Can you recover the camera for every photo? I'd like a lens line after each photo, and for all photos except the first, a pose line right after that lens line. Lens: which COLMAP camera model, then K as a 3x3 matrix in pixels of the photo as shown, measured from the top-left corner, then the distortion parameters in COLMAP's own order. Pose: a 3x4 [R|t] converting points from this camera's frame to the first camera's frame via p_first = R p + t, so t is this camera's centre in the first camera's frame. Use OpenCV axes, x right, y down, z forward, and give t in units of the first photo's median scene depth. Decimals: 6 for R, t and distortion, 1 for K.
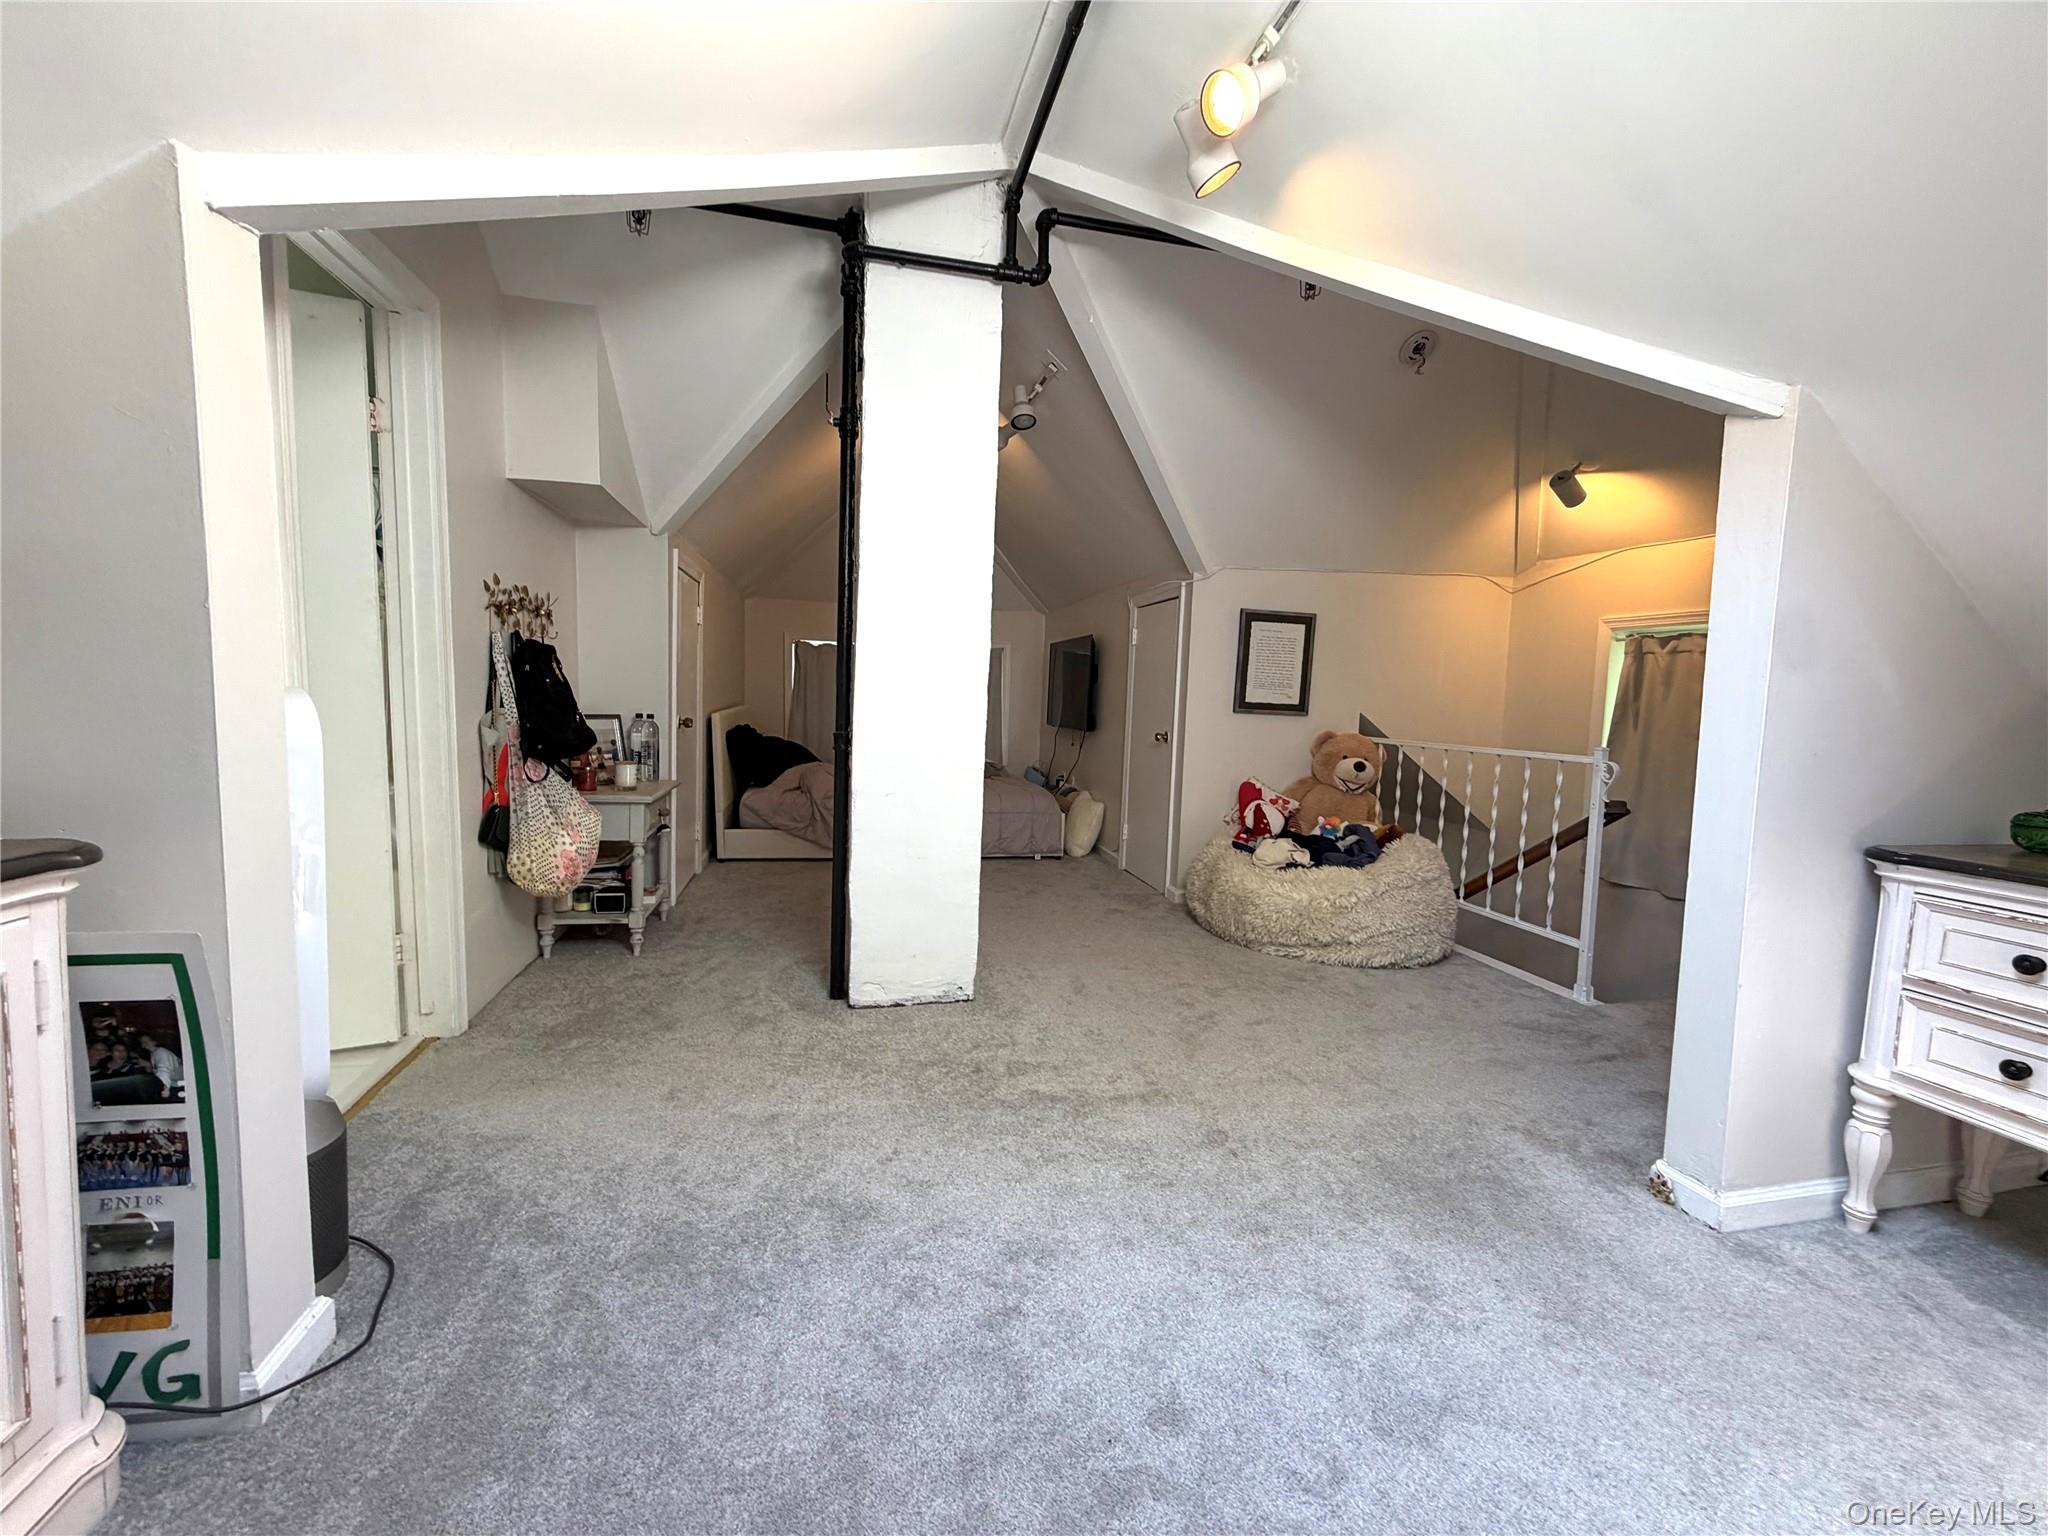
lens RADIAL K [[818.6, 0, 1017.1], [0, 818.6, 767.3], [0, 0, 1]] dist [0.000400, -0.000203]
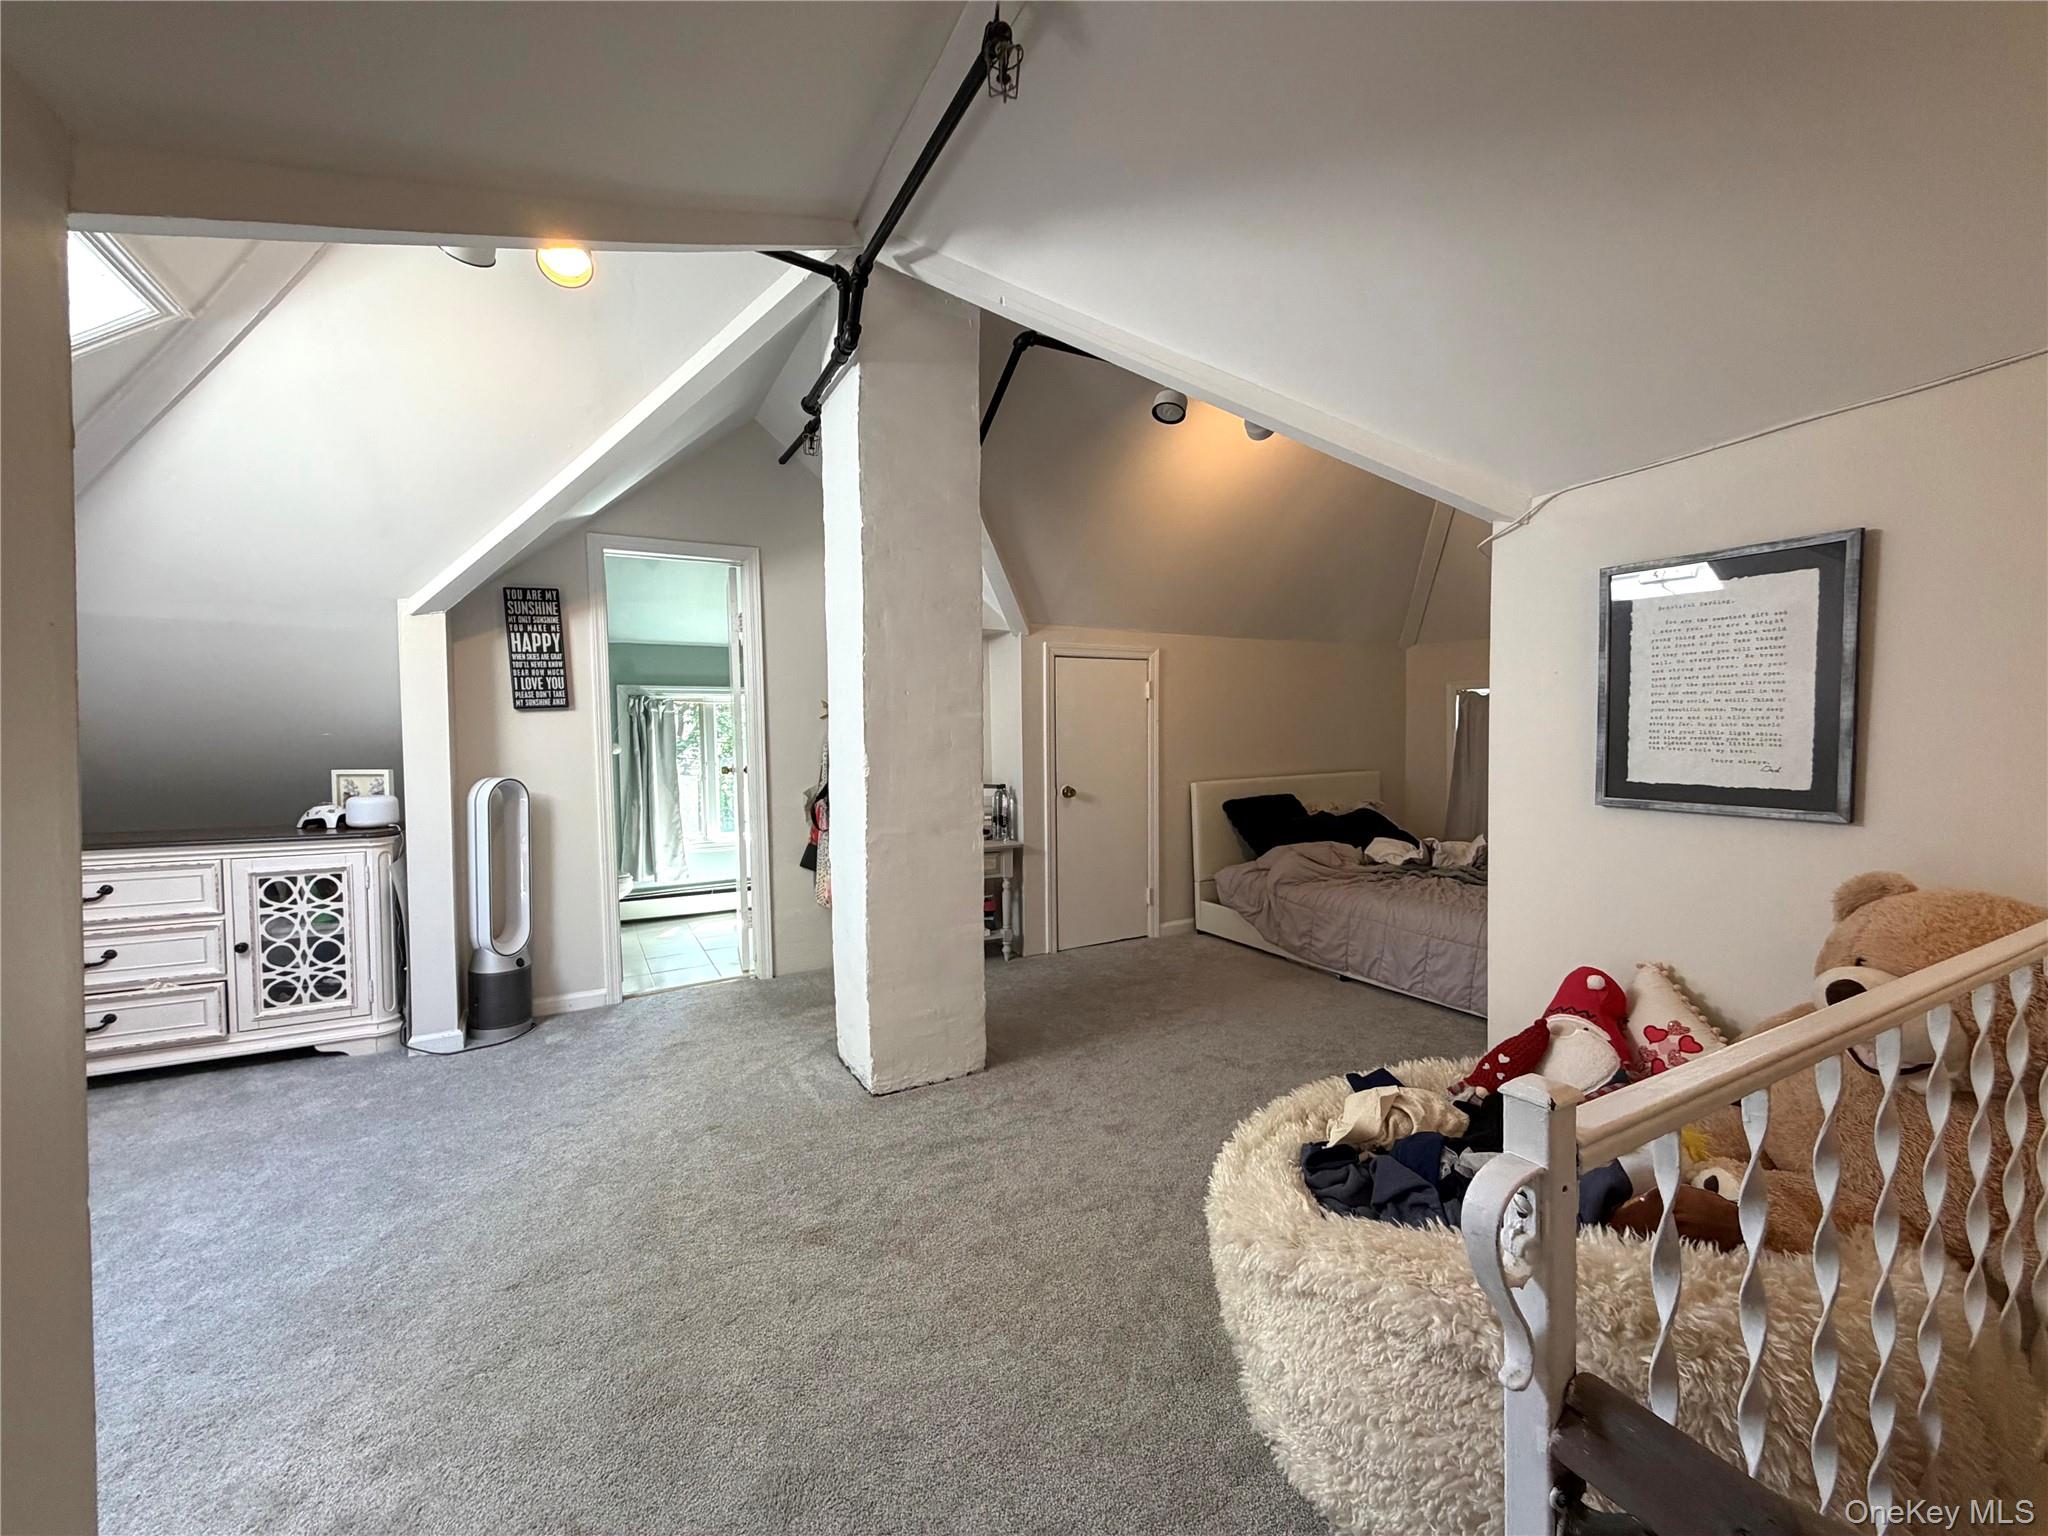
lens RADIAL K [[818.6, 0, 1022.7], [0, 818.6, 765.0], [0, 0, 1]] dist [0.000400, -0.000203]
pose [[0.275817, -0.002614, -0.961207, 0.593934], [-0.064639, 0.997682, -0.021261, -0.058212], [0.959034, 0.067995, 0.275009, 0.571604]]
